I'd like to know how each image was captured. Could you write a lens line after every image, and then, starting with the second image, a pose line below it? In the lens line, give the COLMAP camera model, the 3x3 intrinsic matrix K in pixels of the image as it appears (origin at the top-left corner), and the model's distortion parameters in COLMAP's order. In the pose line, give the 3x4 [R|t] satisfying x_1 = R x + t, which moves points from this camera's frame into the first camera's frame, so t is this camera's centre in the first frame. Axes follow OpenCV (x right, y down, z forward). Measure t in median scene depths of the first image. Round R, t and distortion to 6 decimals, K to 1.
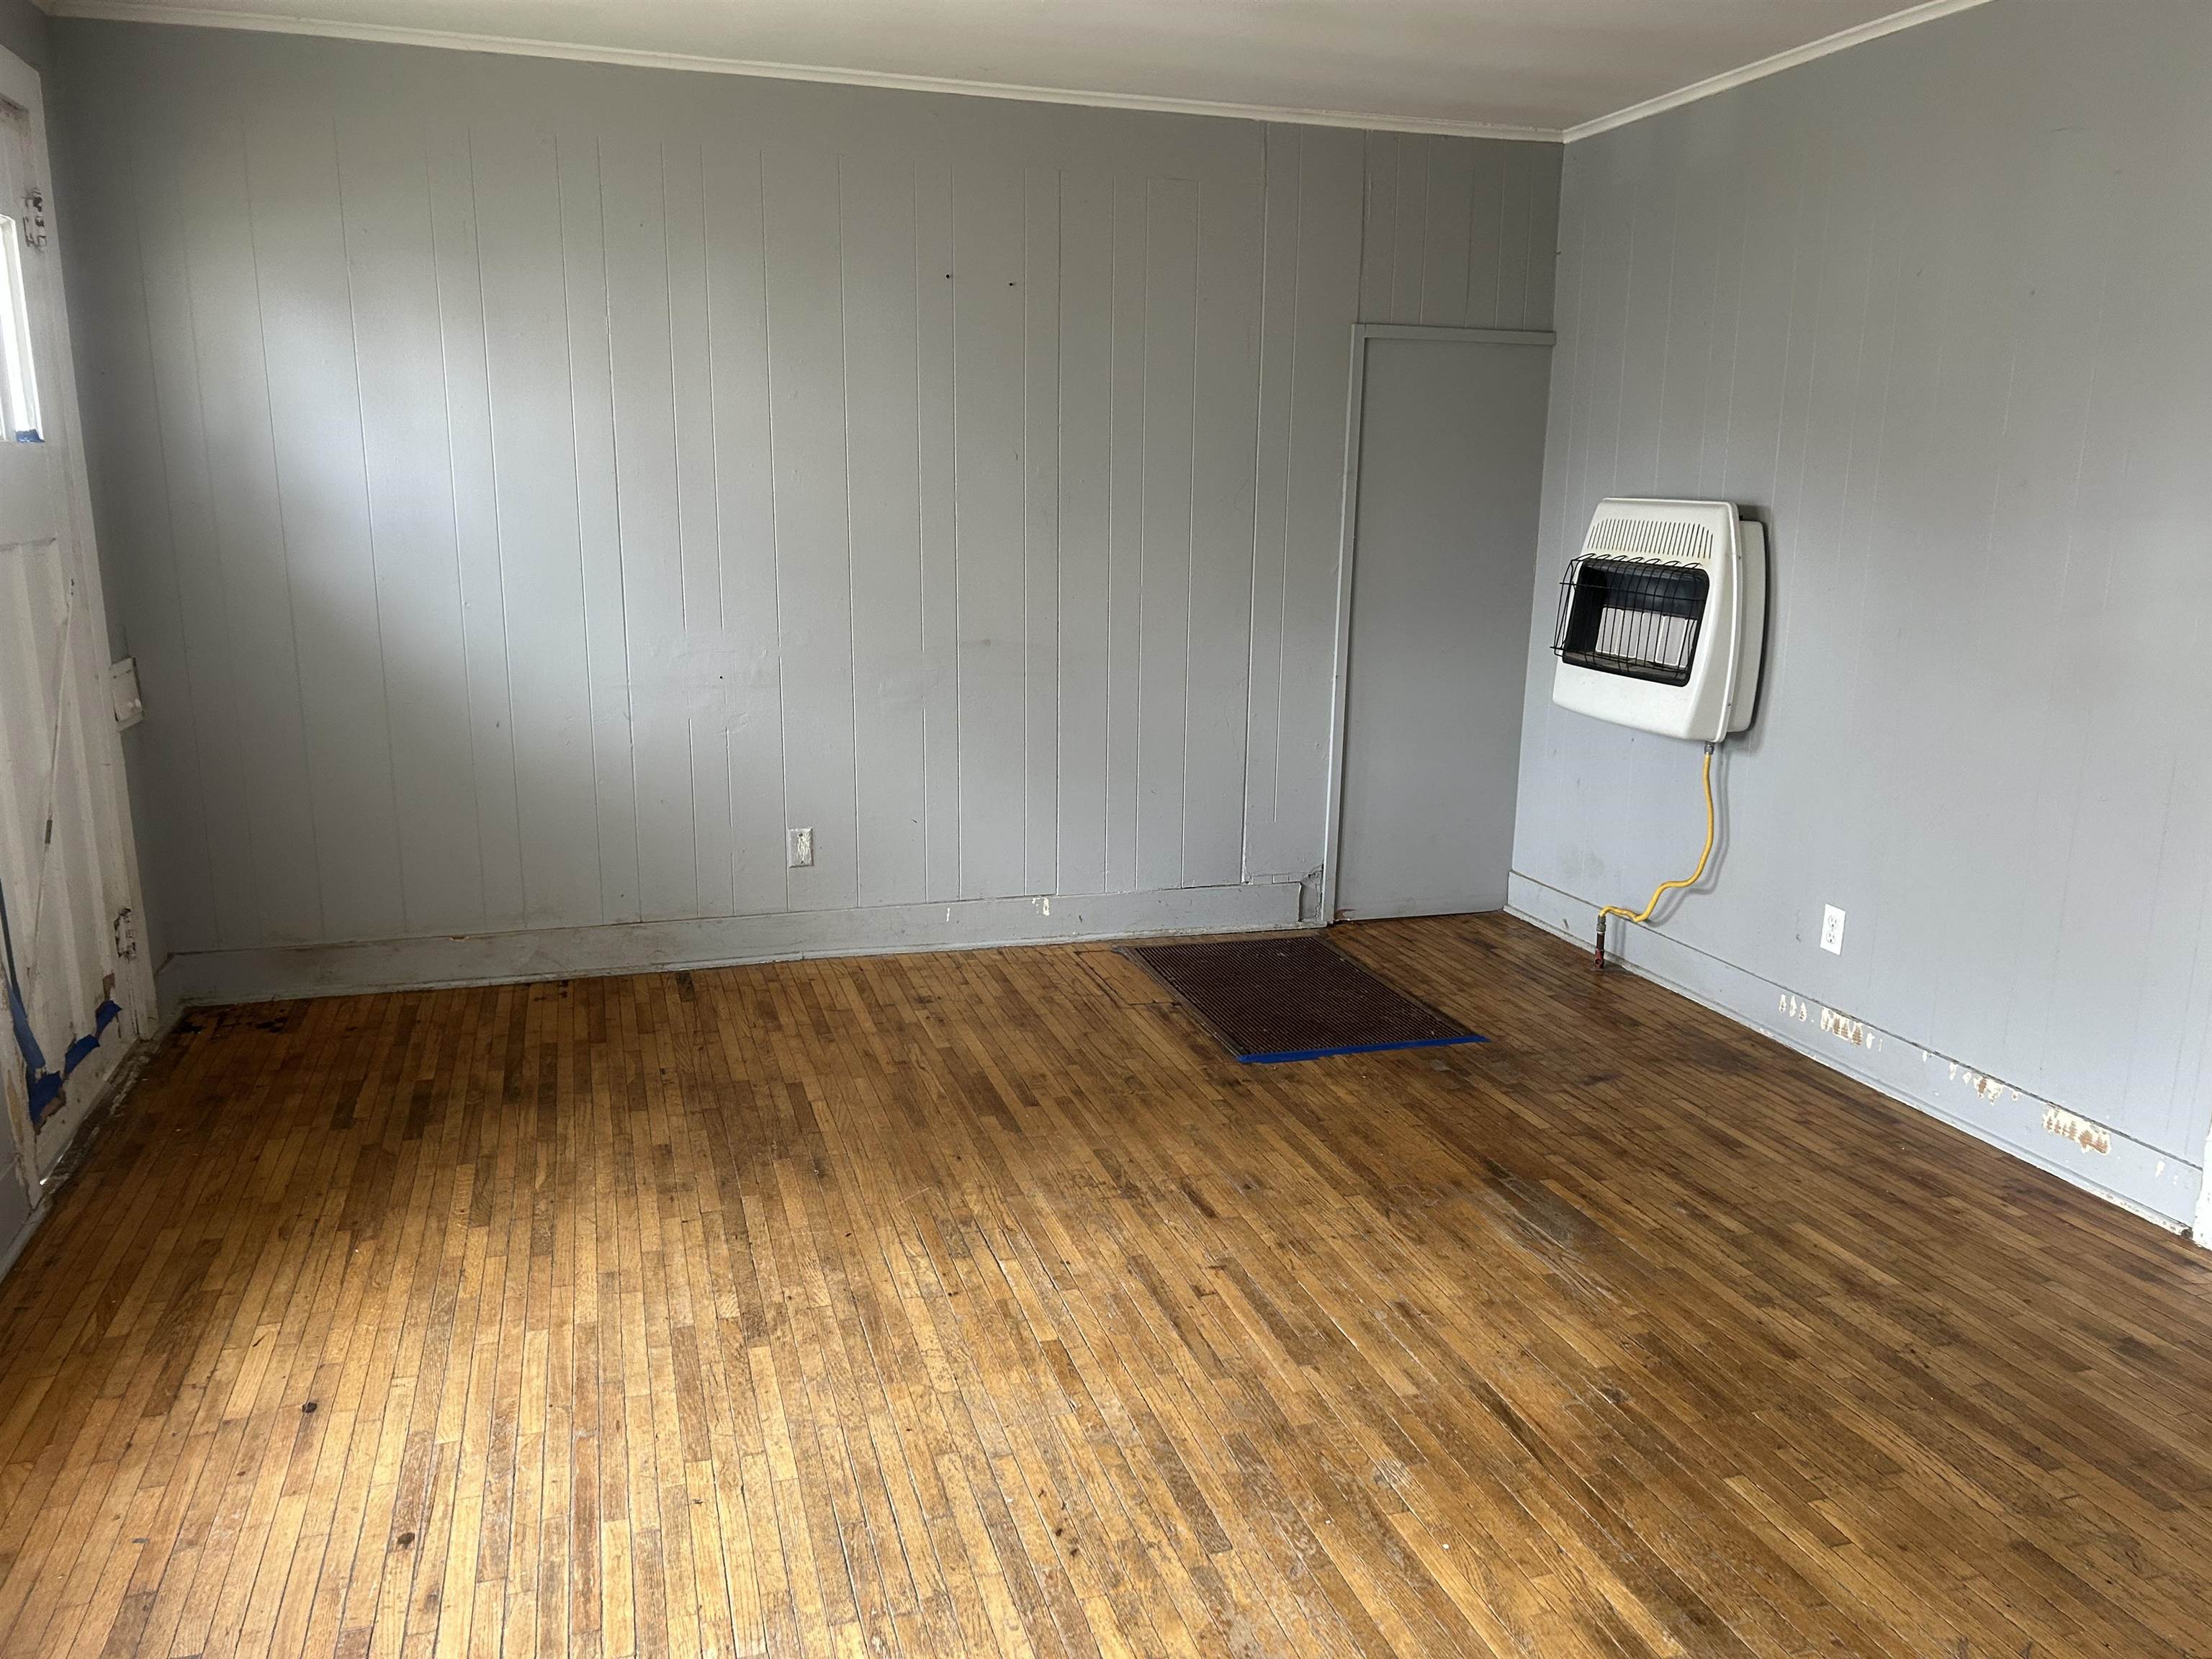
lens RADIAL K [[1640.3, 0, 1106.0], [0, 1640.3, 829.5], [0, 0, 1]] dist [0.063152, -0.099827]
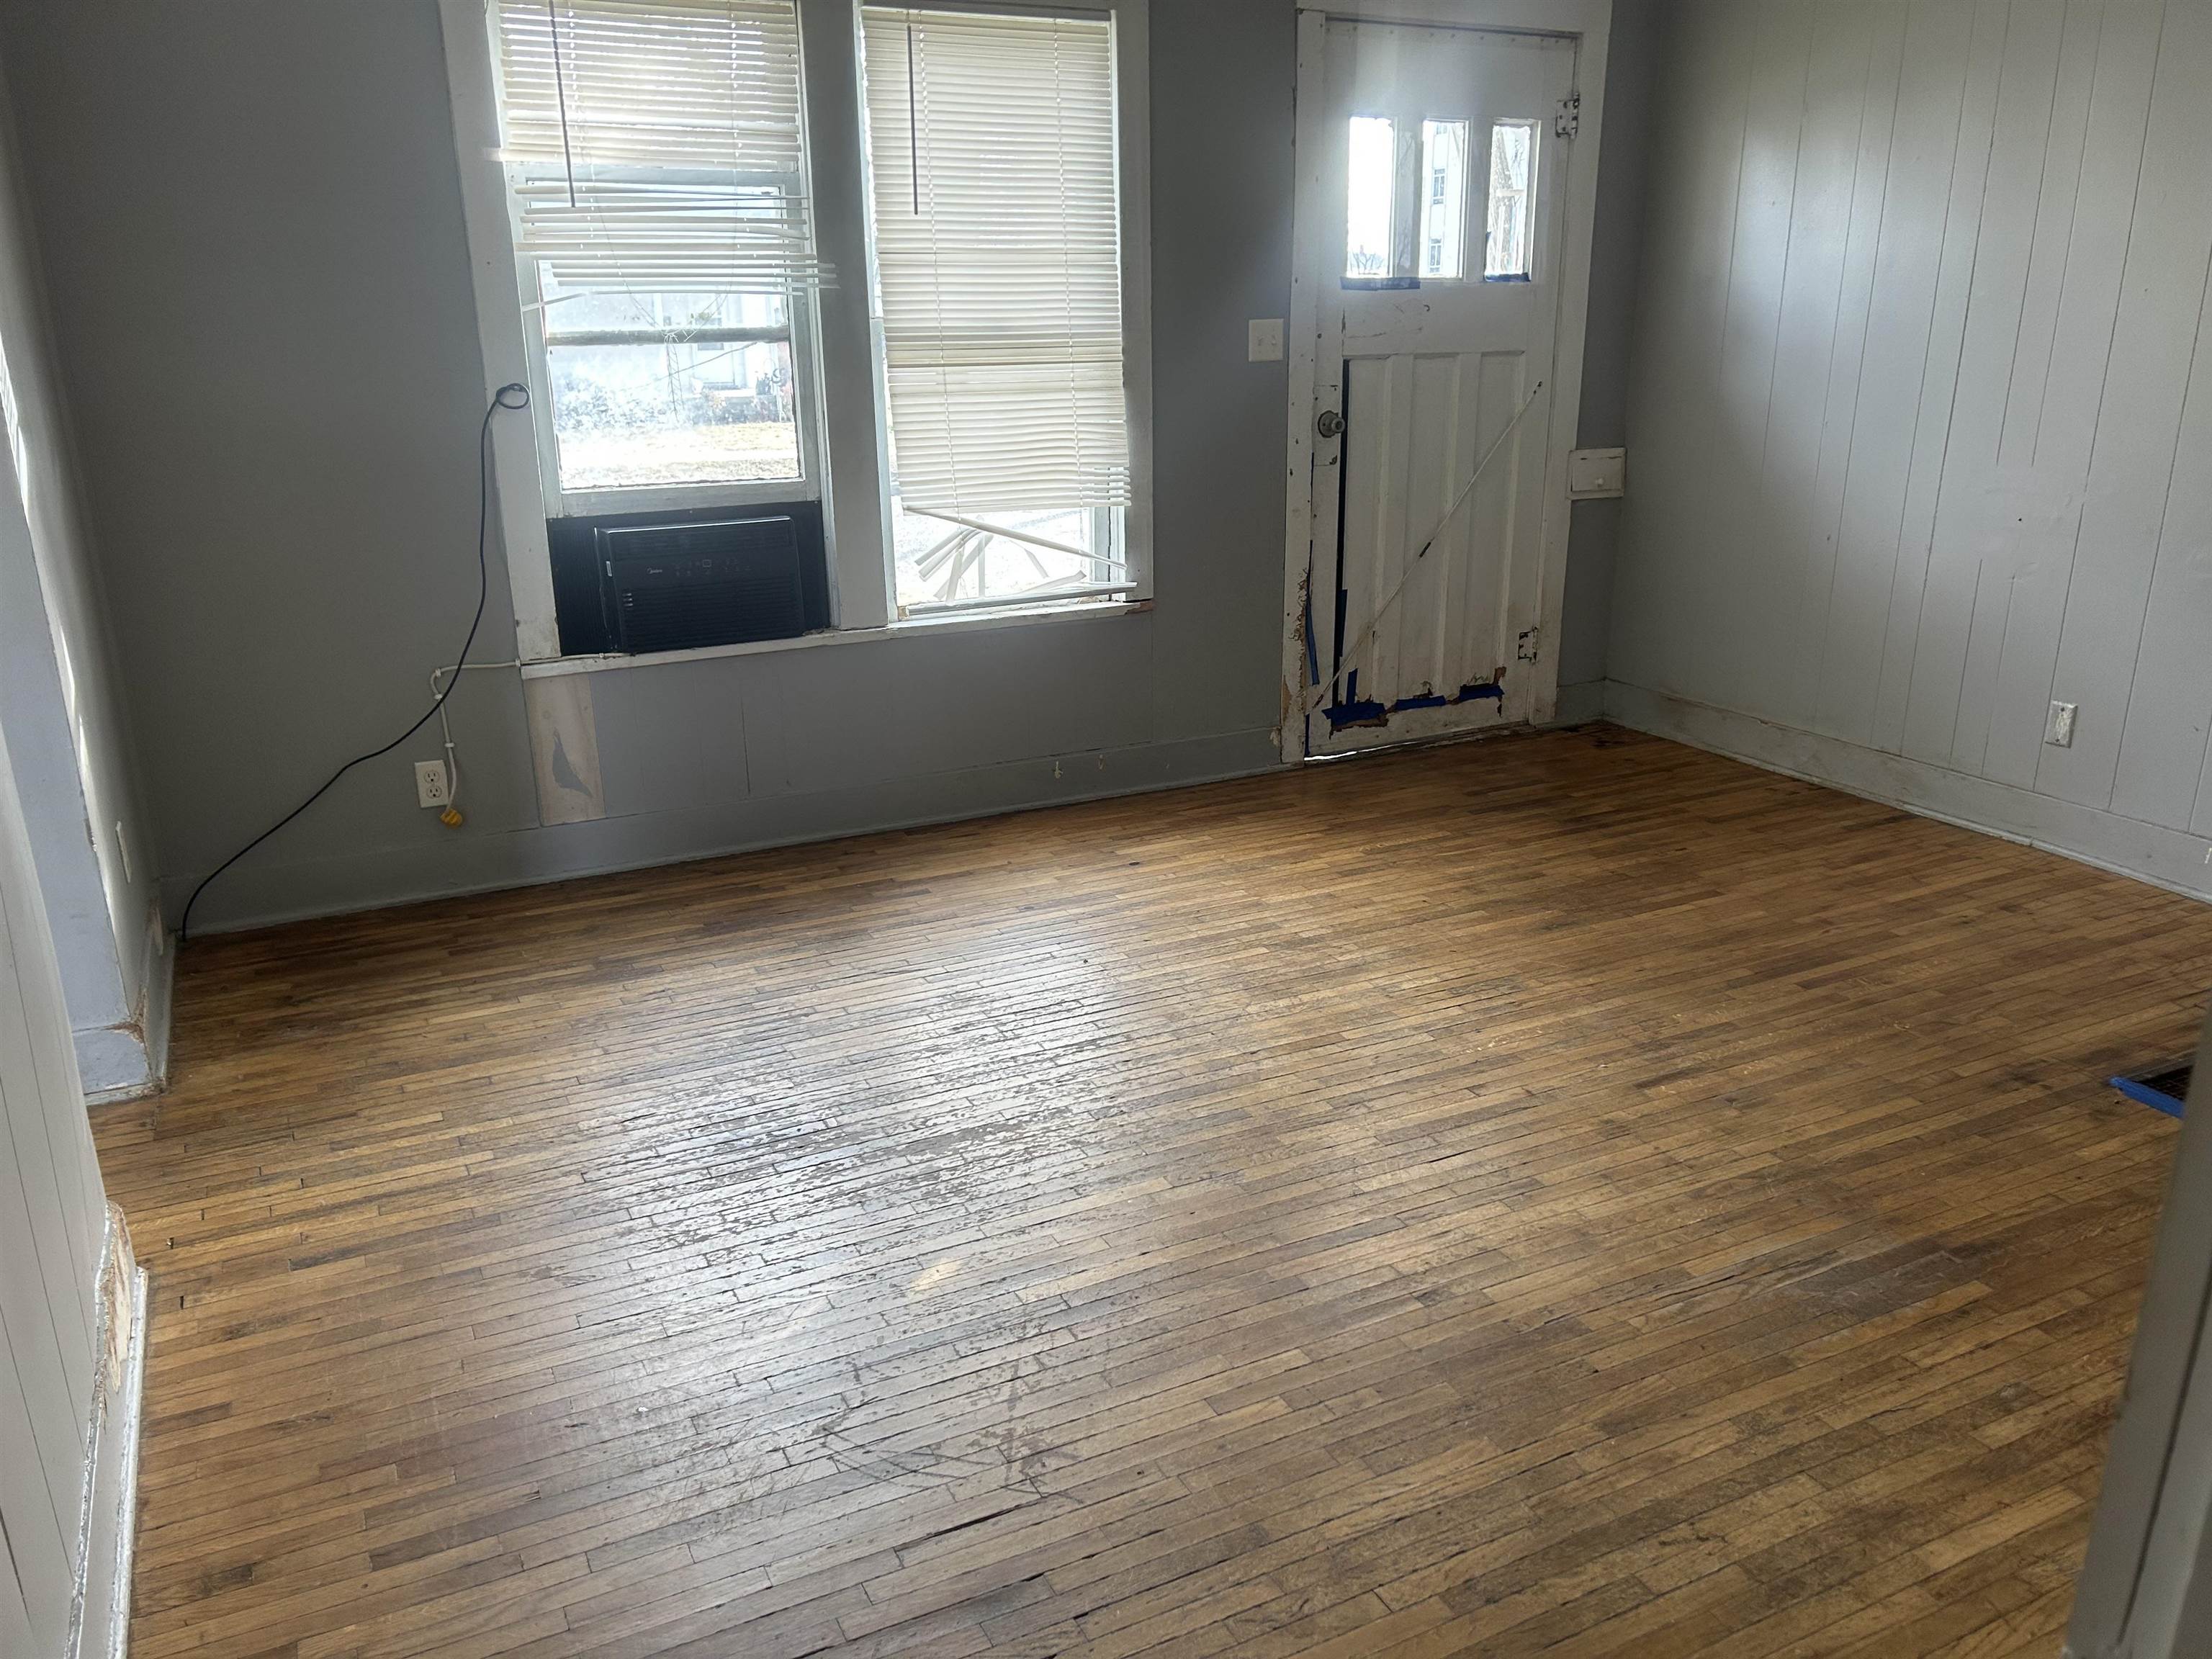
lens RADIAL K [[1640.3, 0, 1106.0], [0, 1640.3, 829.5], [0, 0, 1]] dist [0.063152, -0.099827]
pose [[0.171354, 0.289931, -0.941583, 0.731698], [-0.201867, 0.945773, 0.254485, -0.073447], [0.964307, 0.146467, 0.220589, 0.392426]]
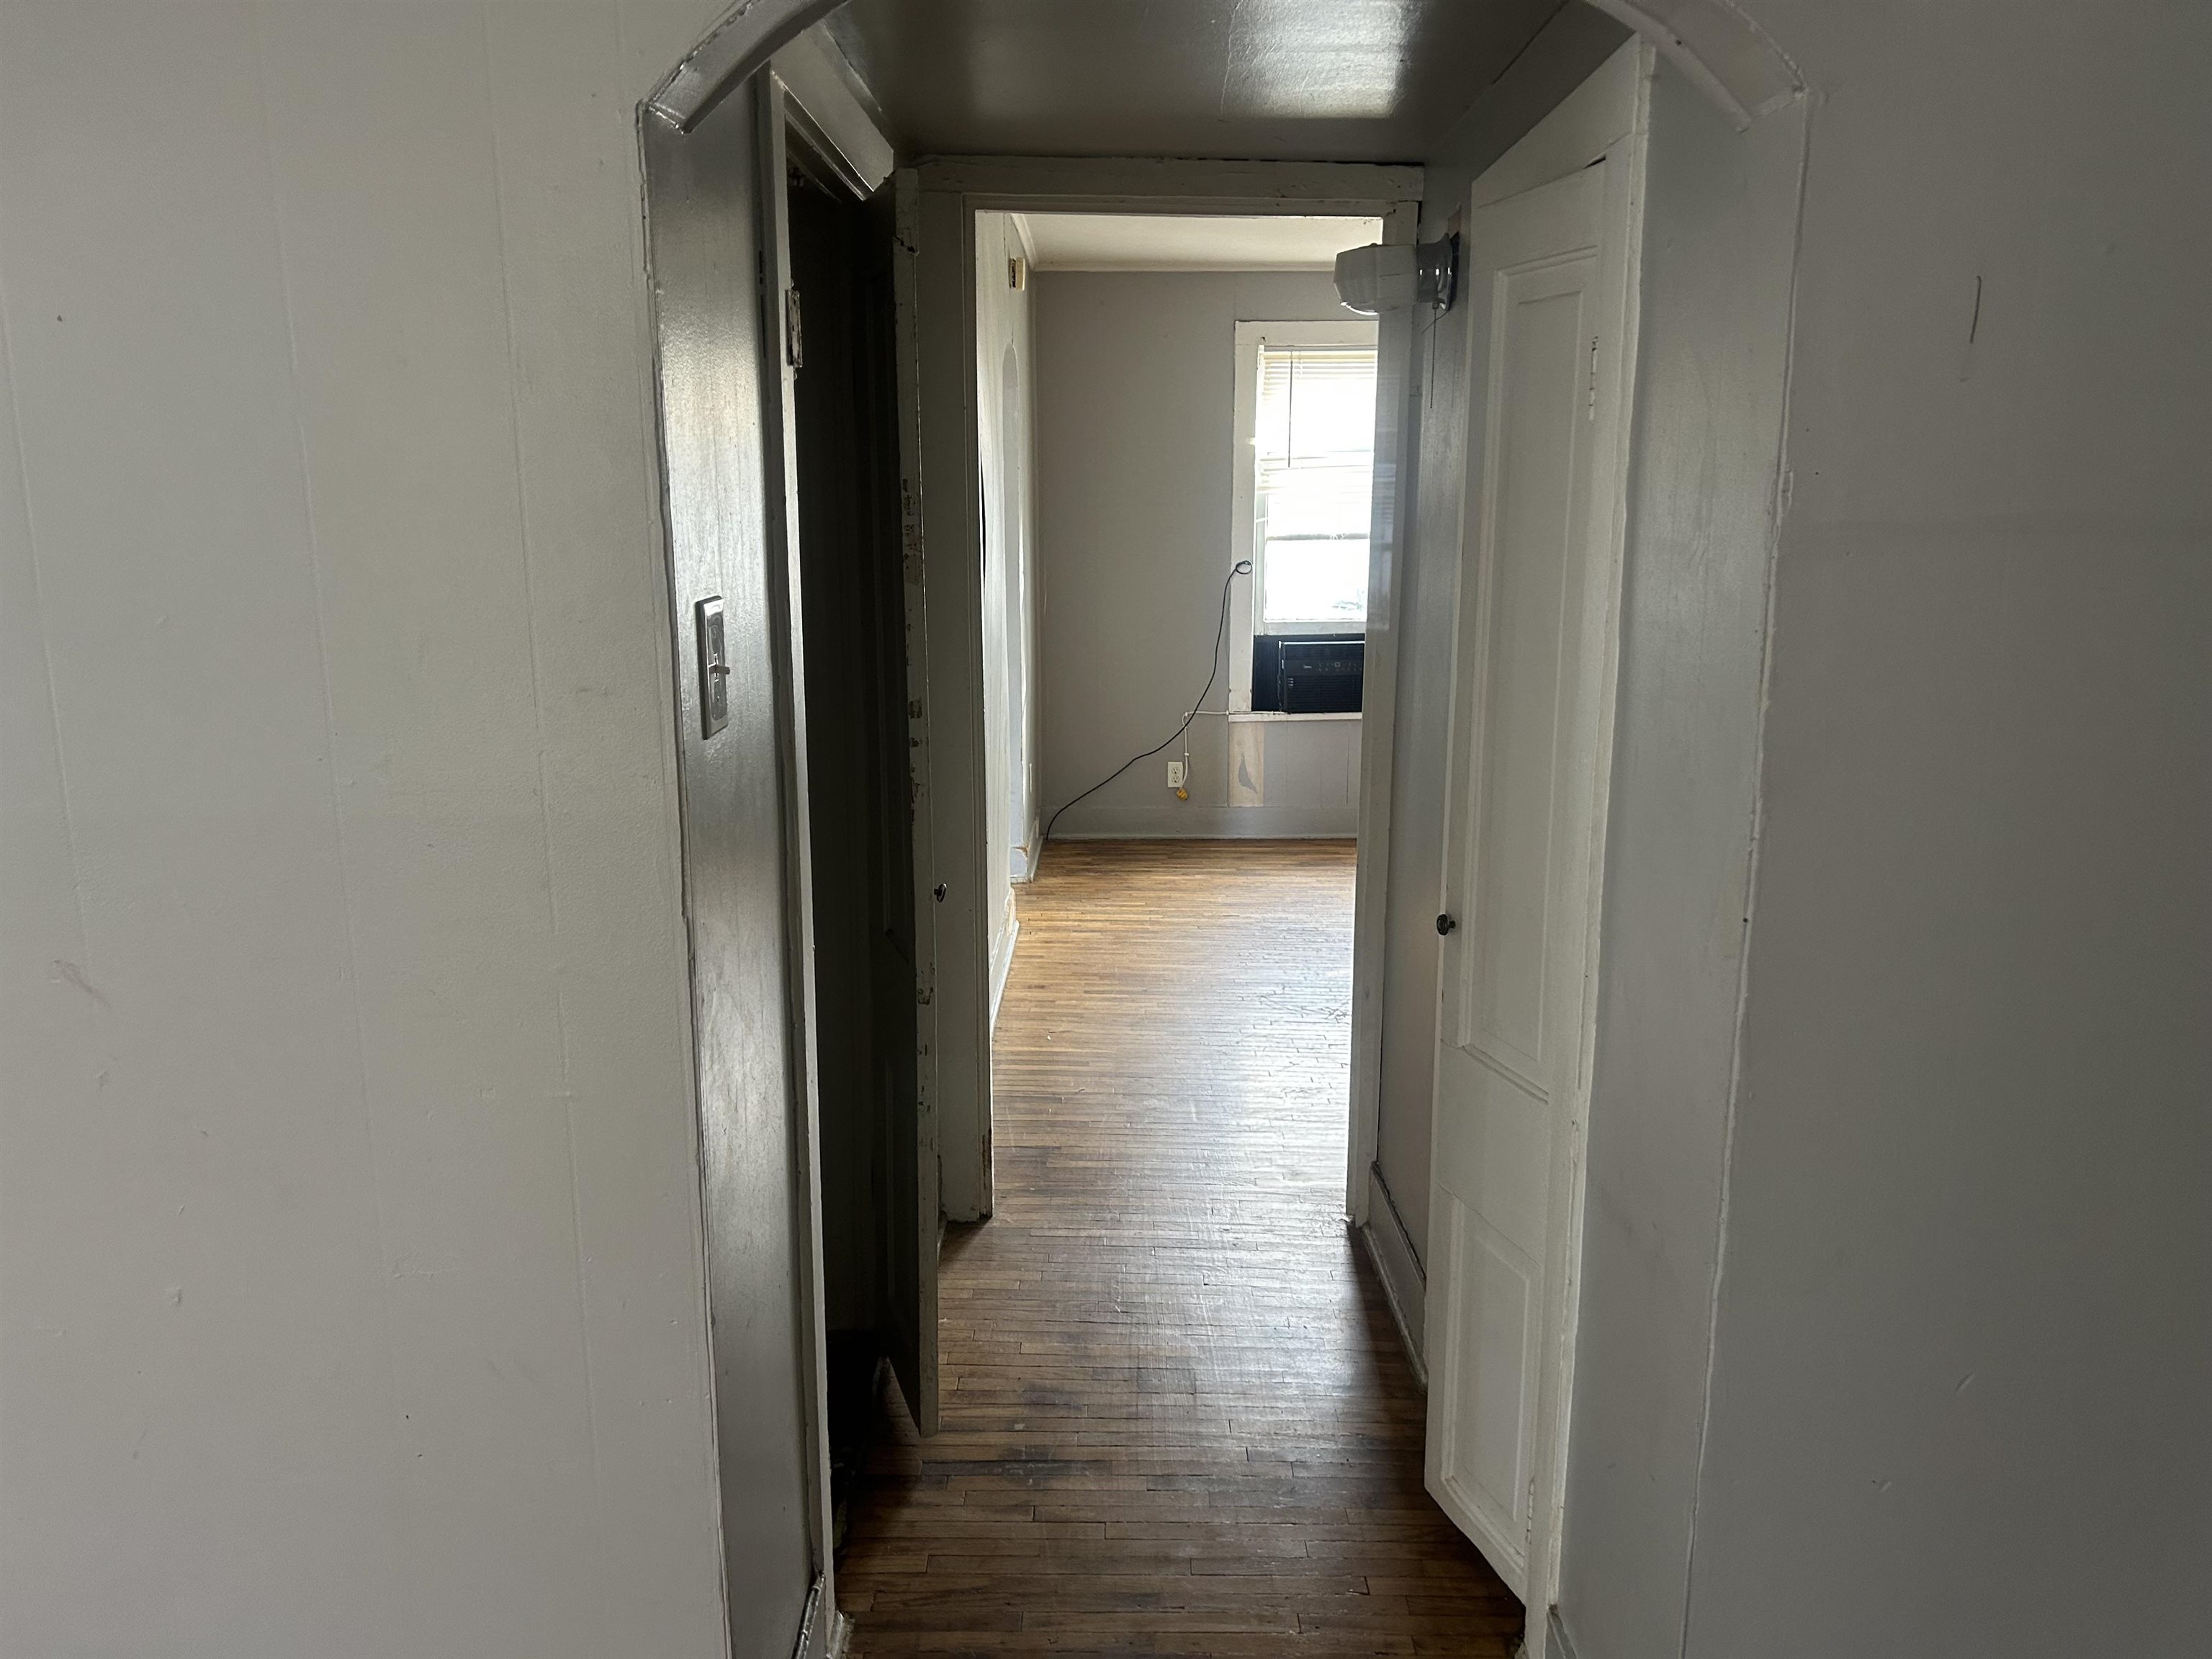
lens RADIAL K [[1640.3, 0, 1106.0], [0, 1640.3, 829.5], [0, 0, 1]] dist [0.063152, -0.099827]
pose [[-0.306197, 0.178814, -0.935023, 1.495146], [-0.204472, 0.946923, 0.248049, -0.143746], [0.929750, 0.267139, -0.253383, 0.638334]]
